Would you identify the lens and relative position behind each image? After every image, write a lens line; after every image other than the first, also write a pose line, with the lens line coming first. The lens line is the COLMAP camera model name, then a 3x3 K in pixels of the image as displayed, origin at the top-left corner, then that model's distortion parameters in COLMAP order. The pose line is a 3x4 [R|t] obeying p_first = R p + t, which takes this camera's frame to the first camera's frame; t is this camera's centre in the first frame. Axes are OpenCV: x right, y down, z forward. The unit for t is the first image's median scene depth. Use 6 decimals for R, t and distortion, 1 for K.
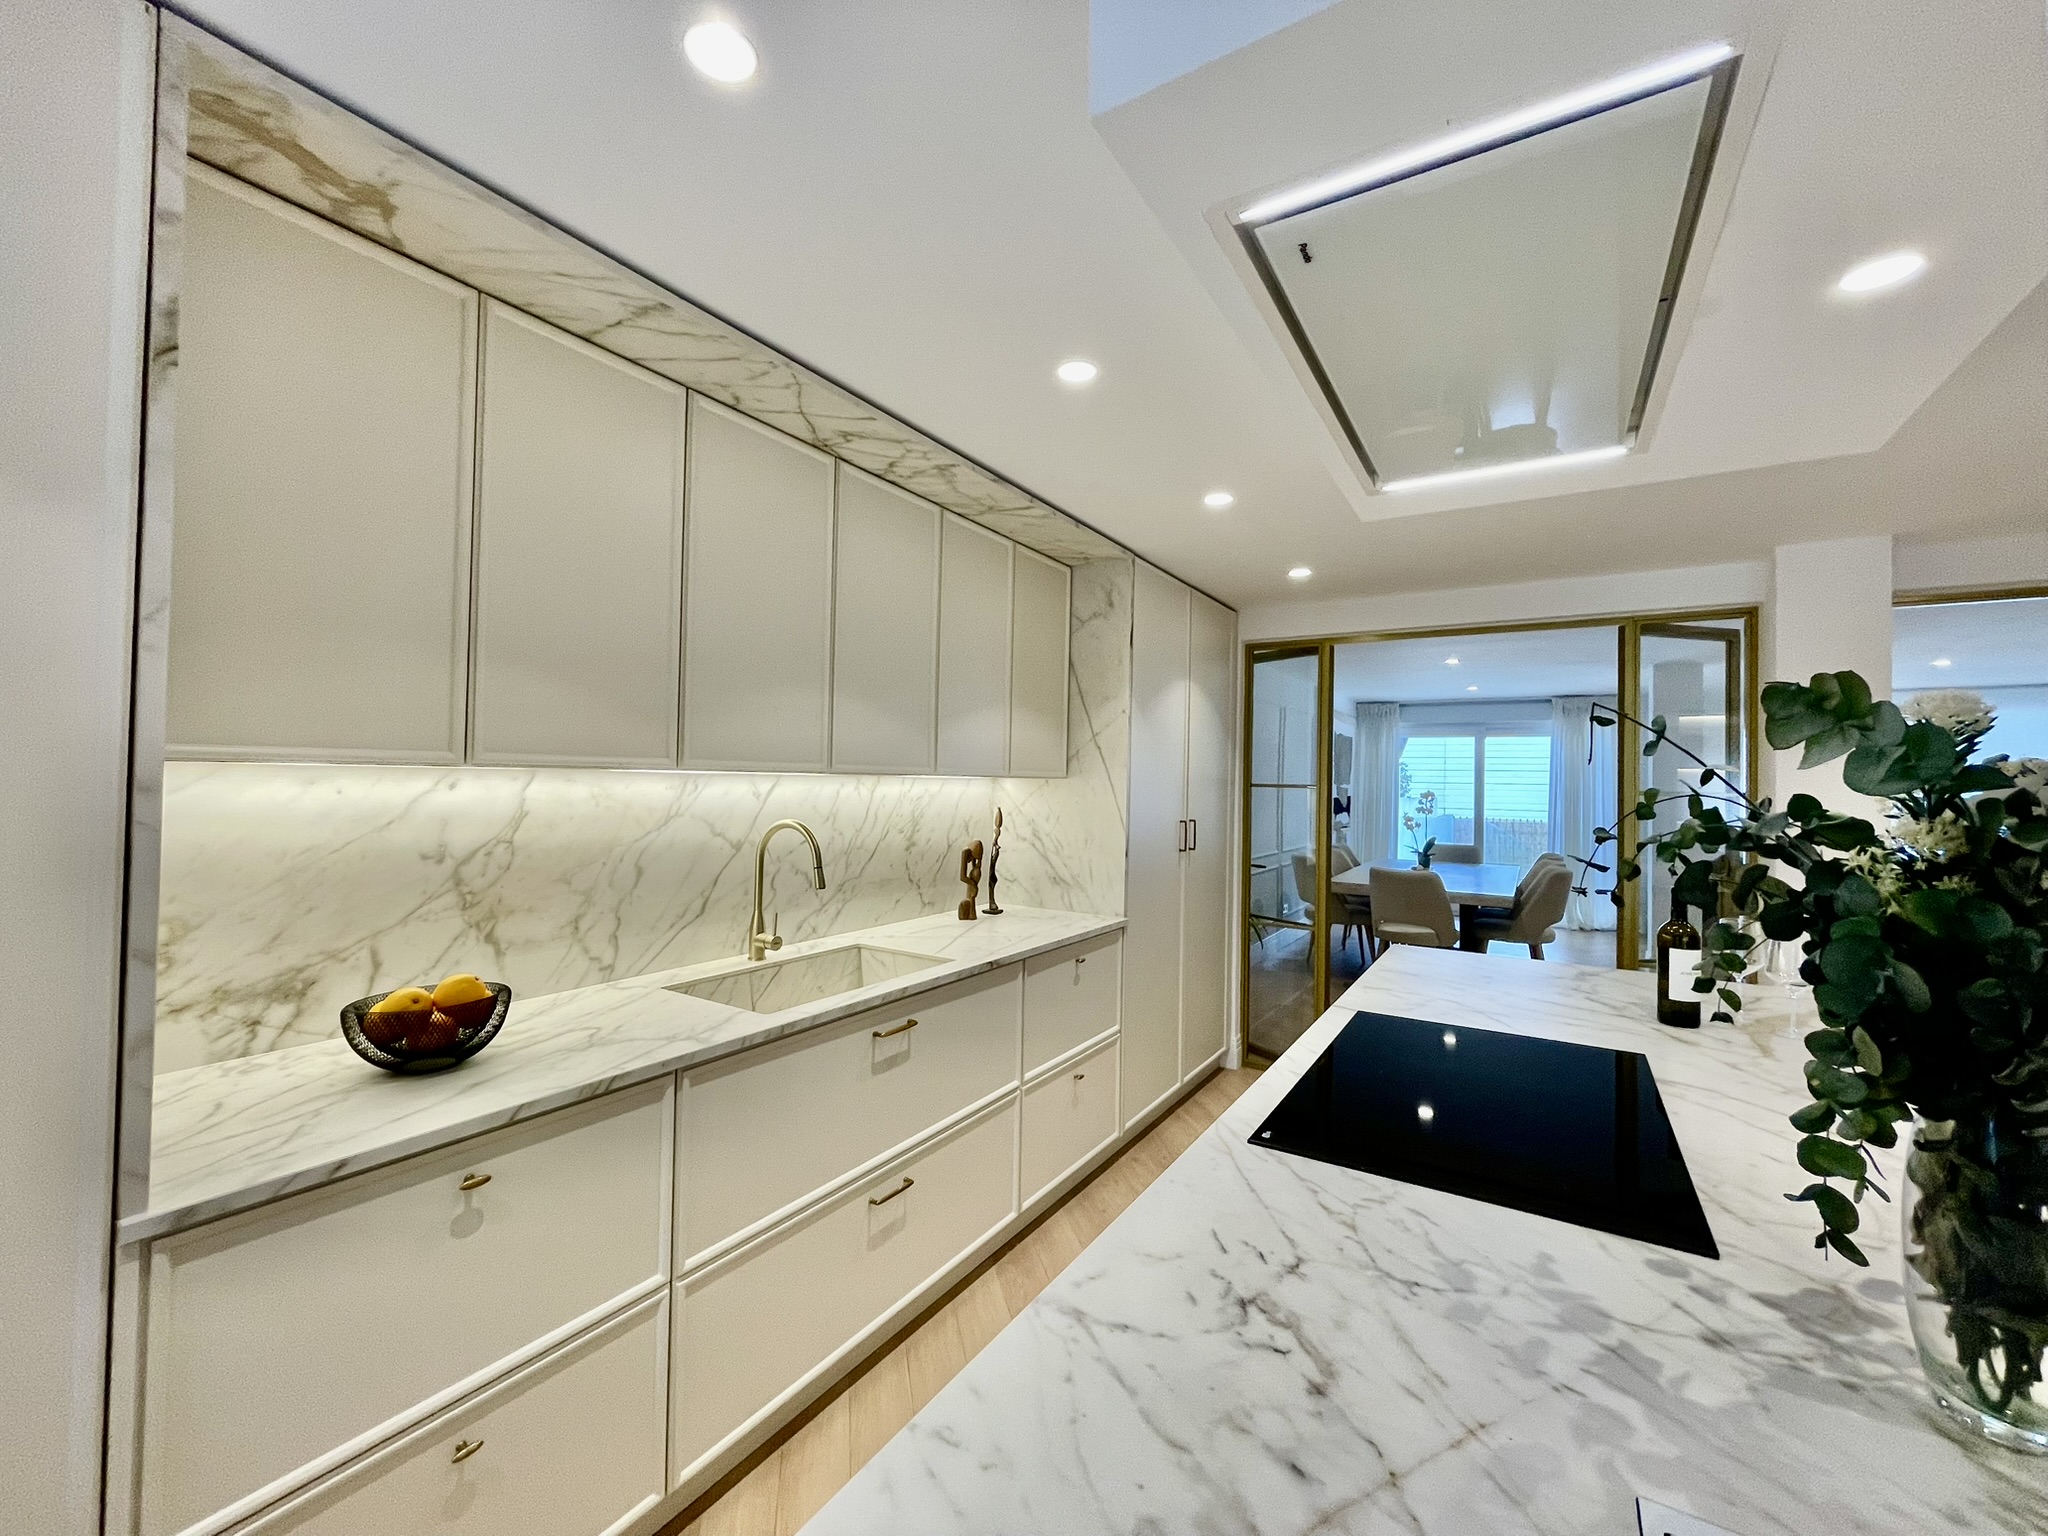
lens RADIAL K [[821.0, 0, 1026.8], [0, 821.0, 767.7], [0, 0, 1]] dist [-0.003744, -0.000531]
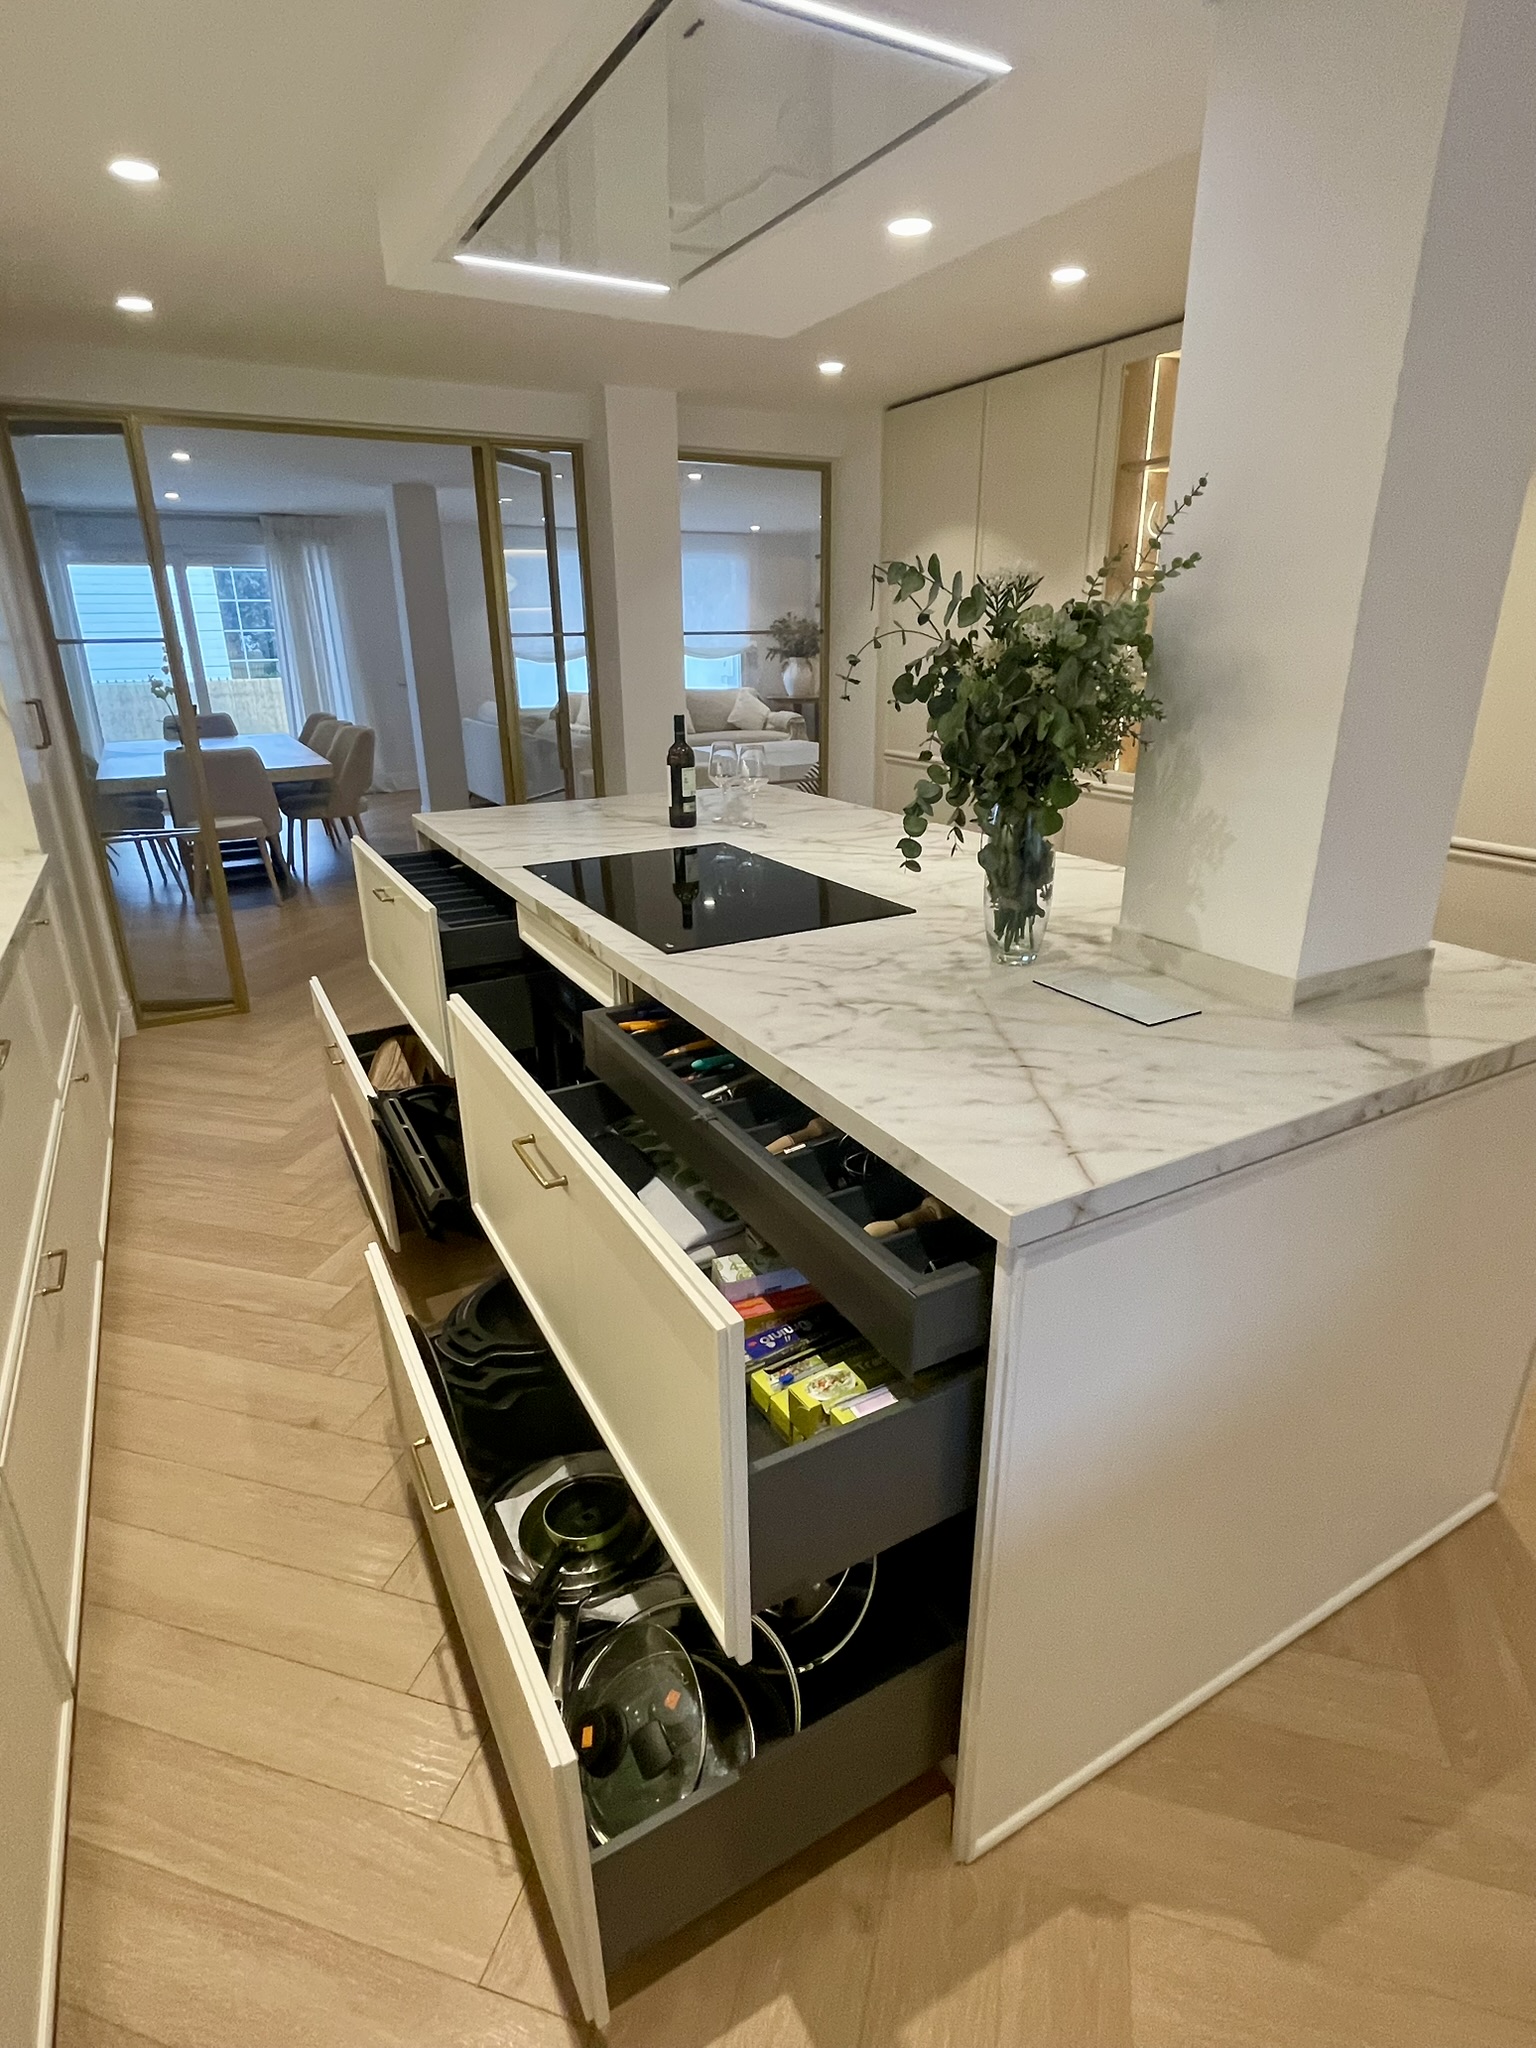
lens RADIAL K [[1043.6, 0, 763.3], [0, 1043.6, 1016.9], [0, 0, 1]] dist [-0.005498, -0.000174]
pose [[0.476253, -0.326779, 0.816332, -0.608772], [0.006015, 0.929569, 0.368599, -0.007912], [-0.879288, -0.170637, 0.444676, 0.129917]]
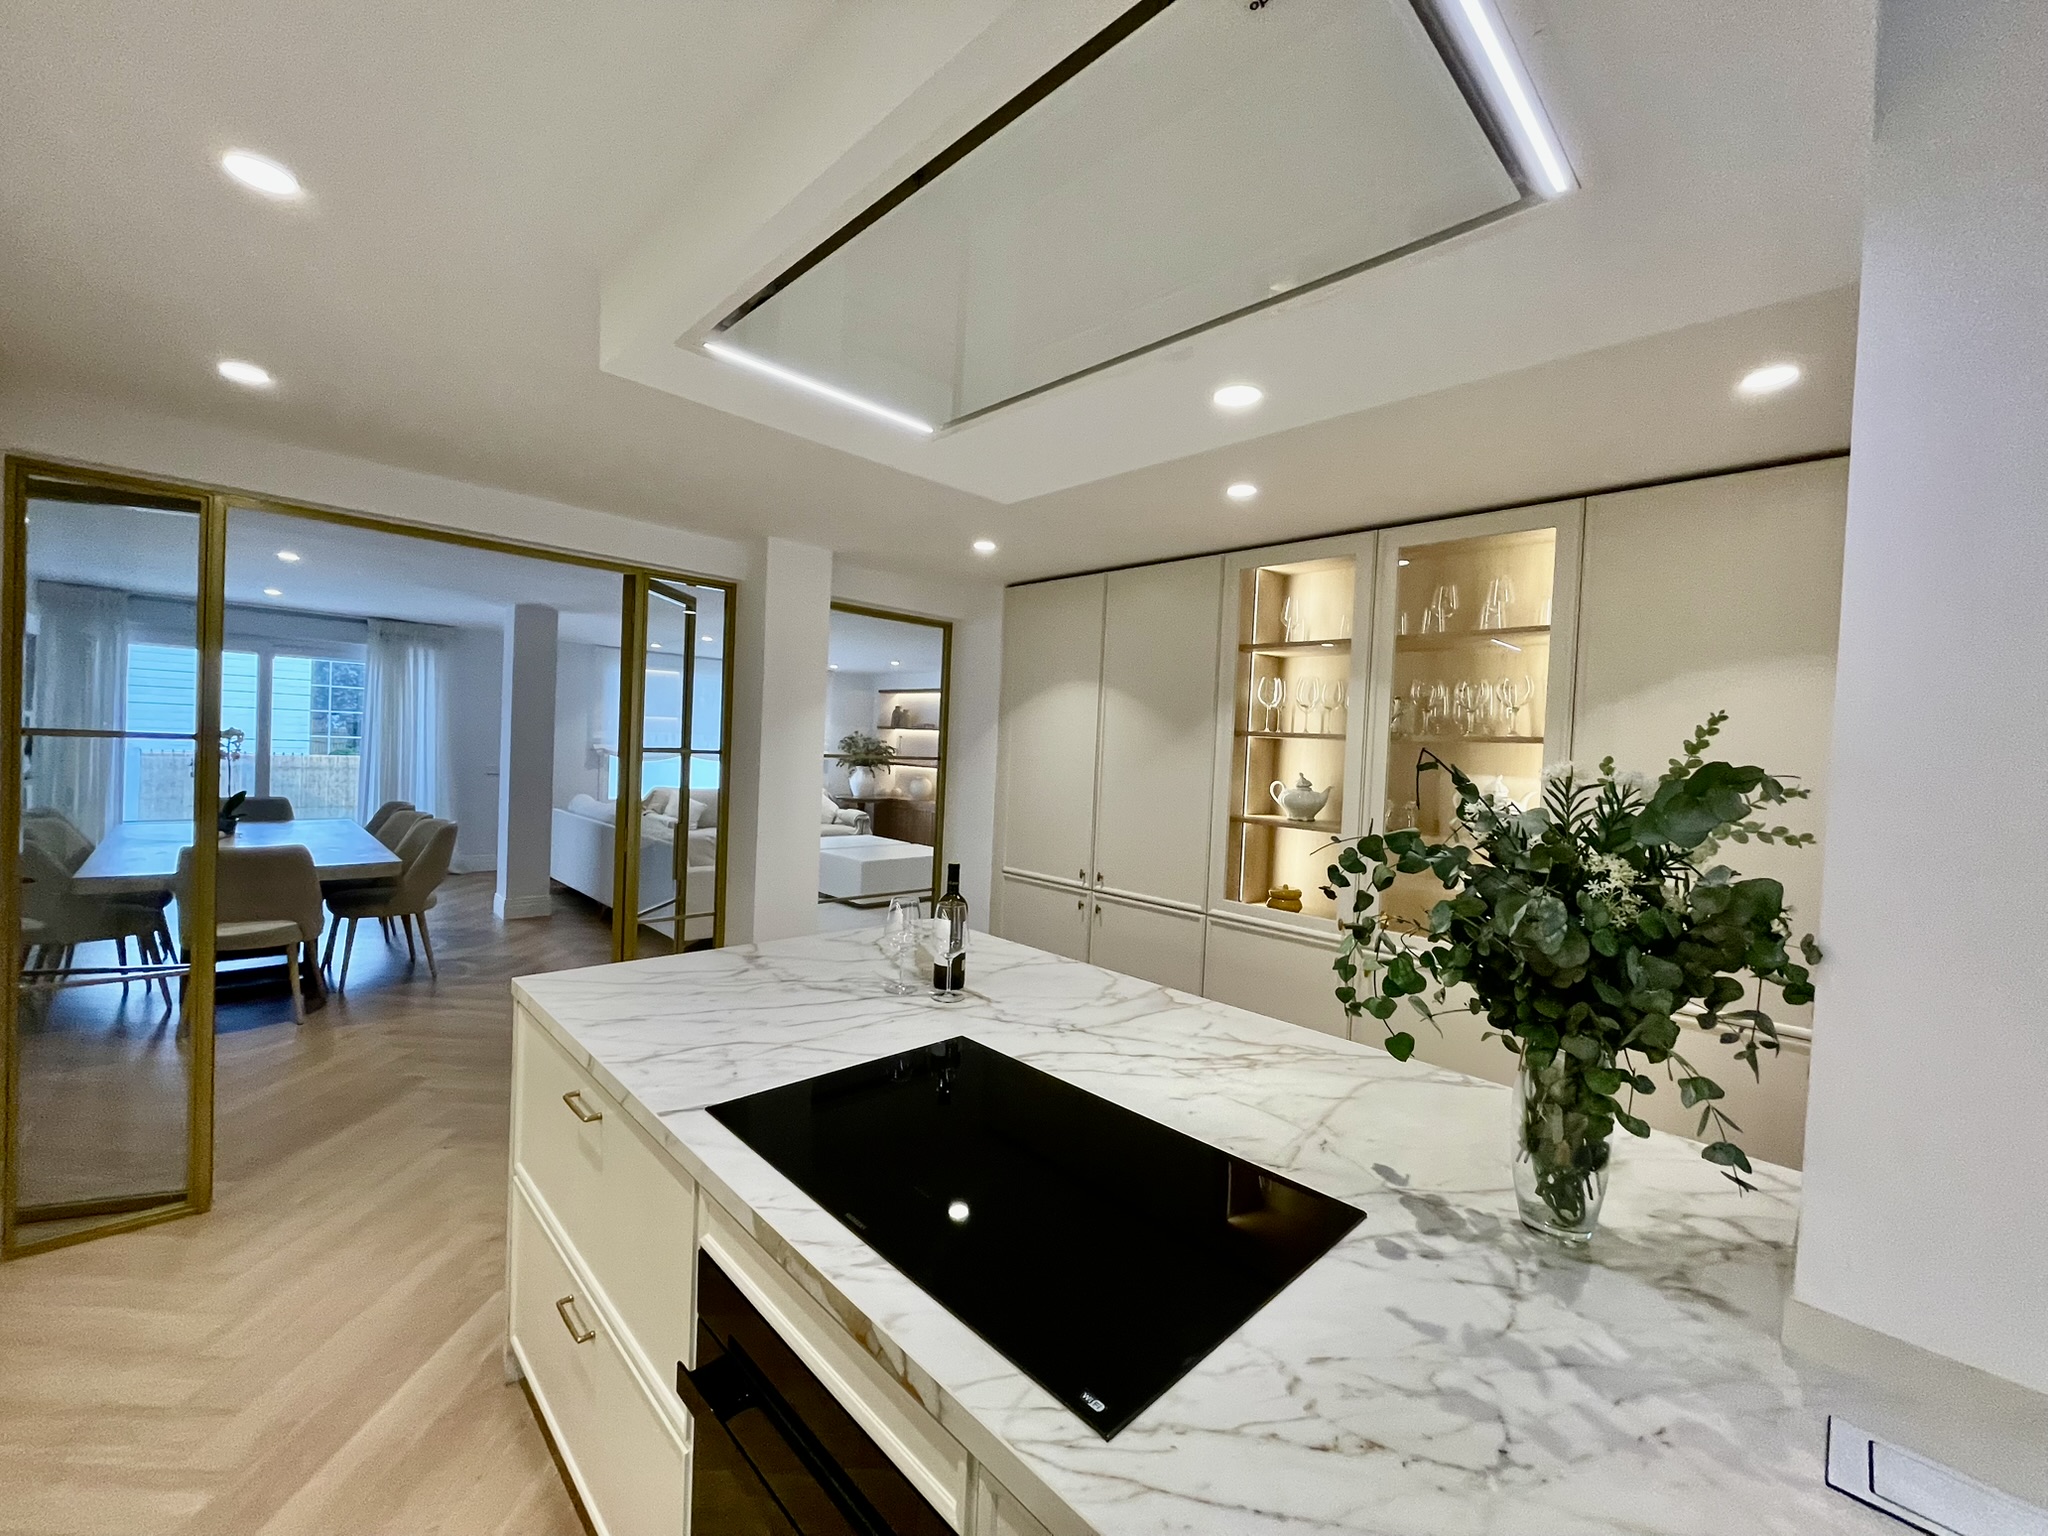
lens RADIAL K [[821.0, 0, 1020.5], [0, 821.0, 767.8], [0, 0, 1]] dist [-0.003744, -0.000531]
pose [[0.234462, -0.031502, 0.971615, -0.204763], [-0.056572, 0.997339, 0.045987, -0.037187], [-0.970478, -0.065748, 0.232056, 0.633398]]
